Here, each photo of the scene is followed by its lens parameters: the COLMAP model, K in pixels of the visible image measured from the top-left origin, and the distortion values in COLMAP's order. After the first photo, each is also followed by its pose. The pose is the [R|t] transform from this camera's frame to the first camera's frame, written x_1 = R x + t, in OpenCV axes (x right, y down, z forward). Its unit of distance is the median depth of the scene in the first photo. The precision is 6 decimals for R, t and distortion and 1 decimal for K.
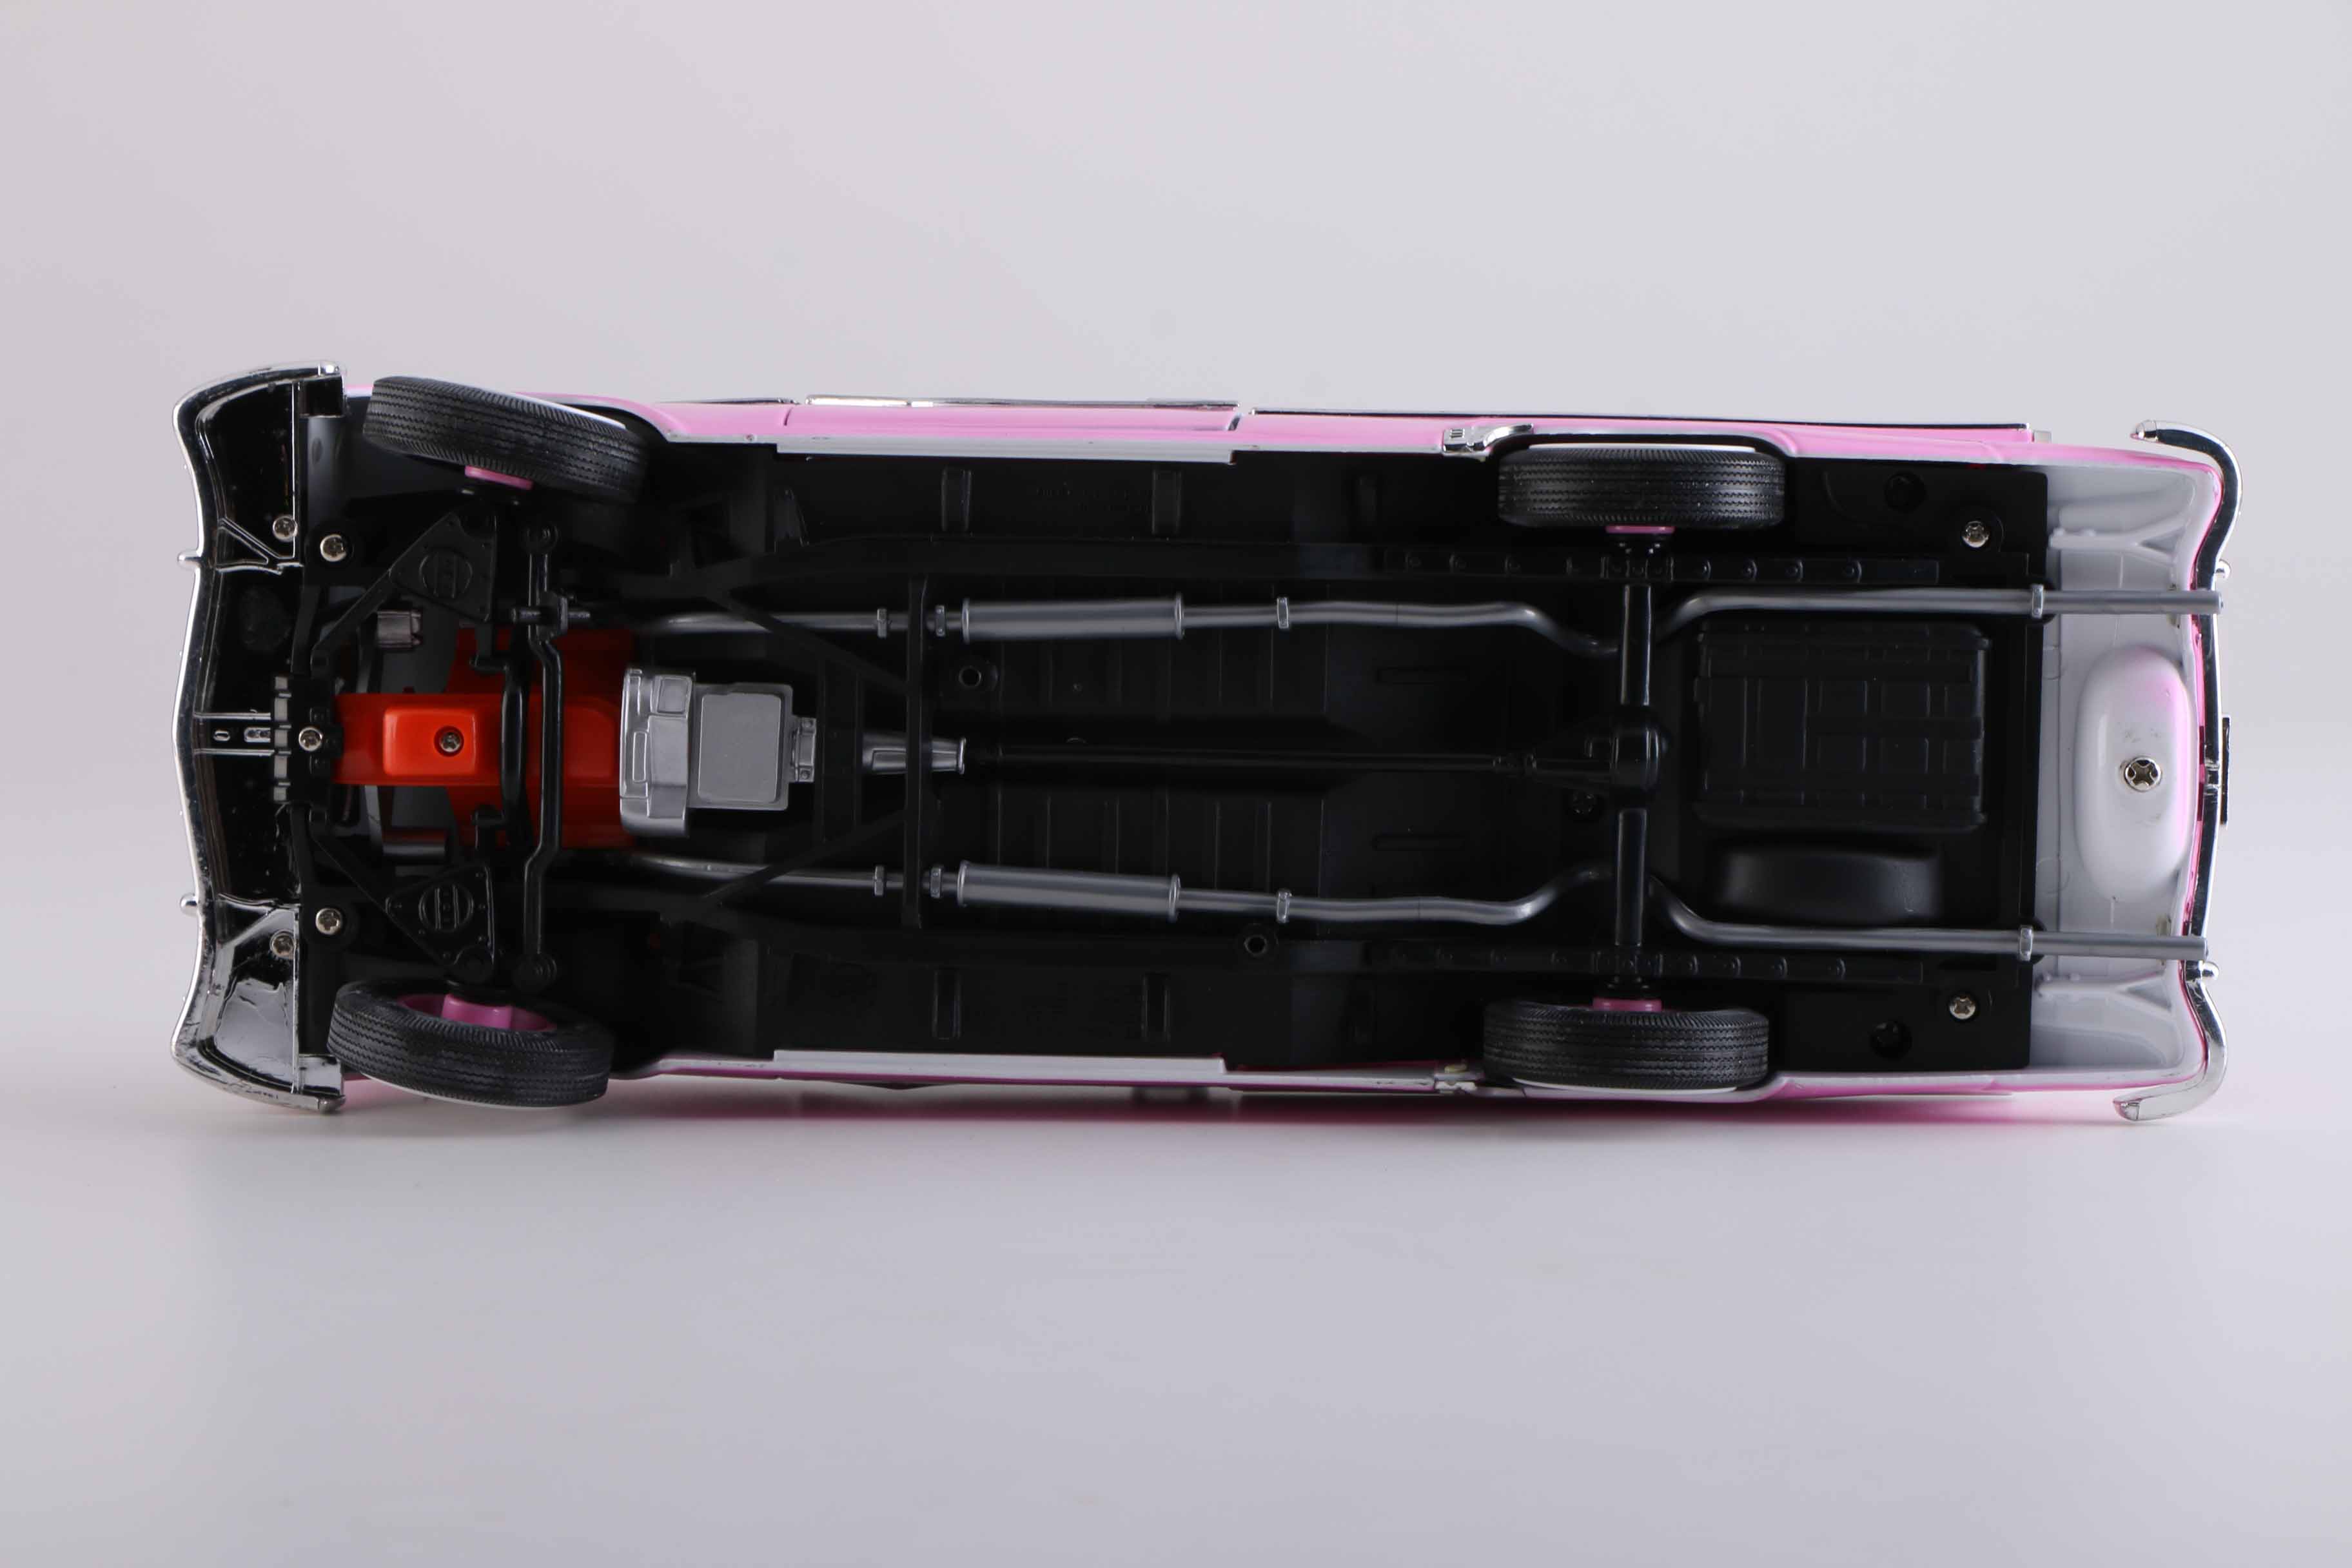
lens RADIAL K [[6837.5, 0, 1171.6], [0, 6837.5, 797.6], [0, 0, 1]] dist [-0.402858, 0.000000]
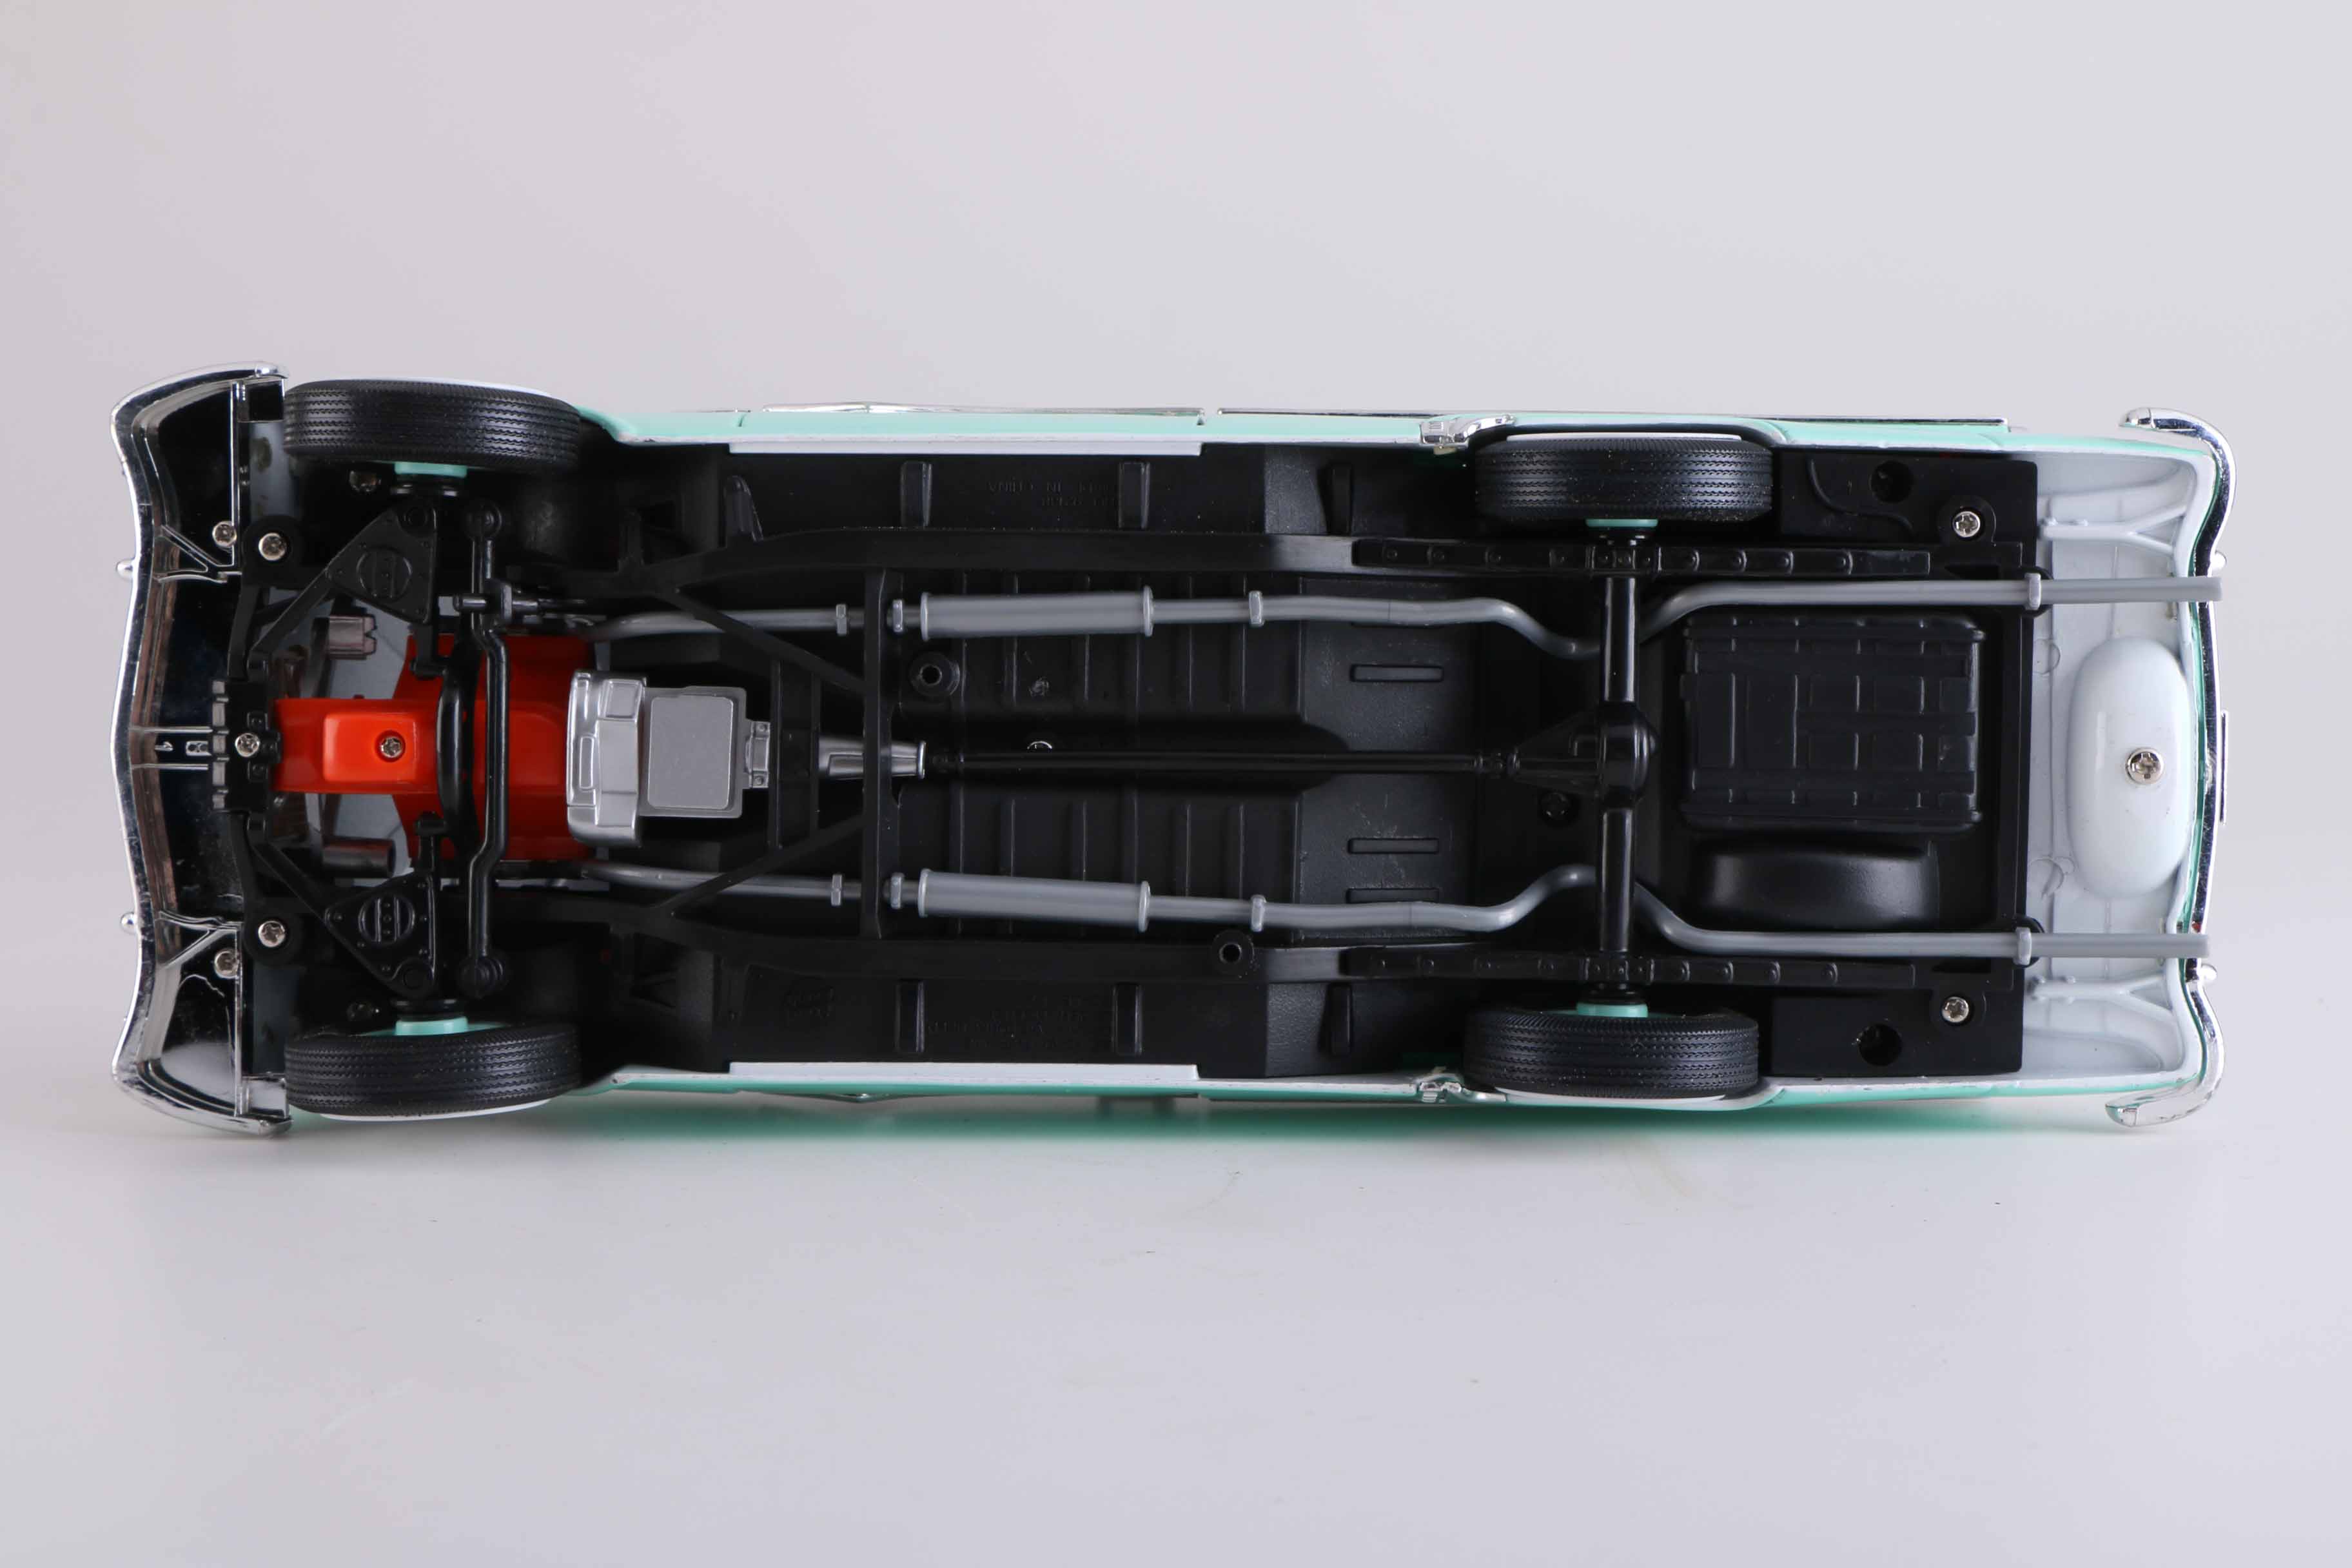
lens RADIAL K [[4201.7, 0, 1167.8], [0, 4201.7, 766.1], [0, 0, 1]] dist [-0.114791, 0.000000]
pose [[0.998723, -0.005764, 0.050200, -0.025955], [0.006105, 0.999959, -0.006647, -0.000930], [-0.050159, 0.006945, 0.998717, 0.405799]]
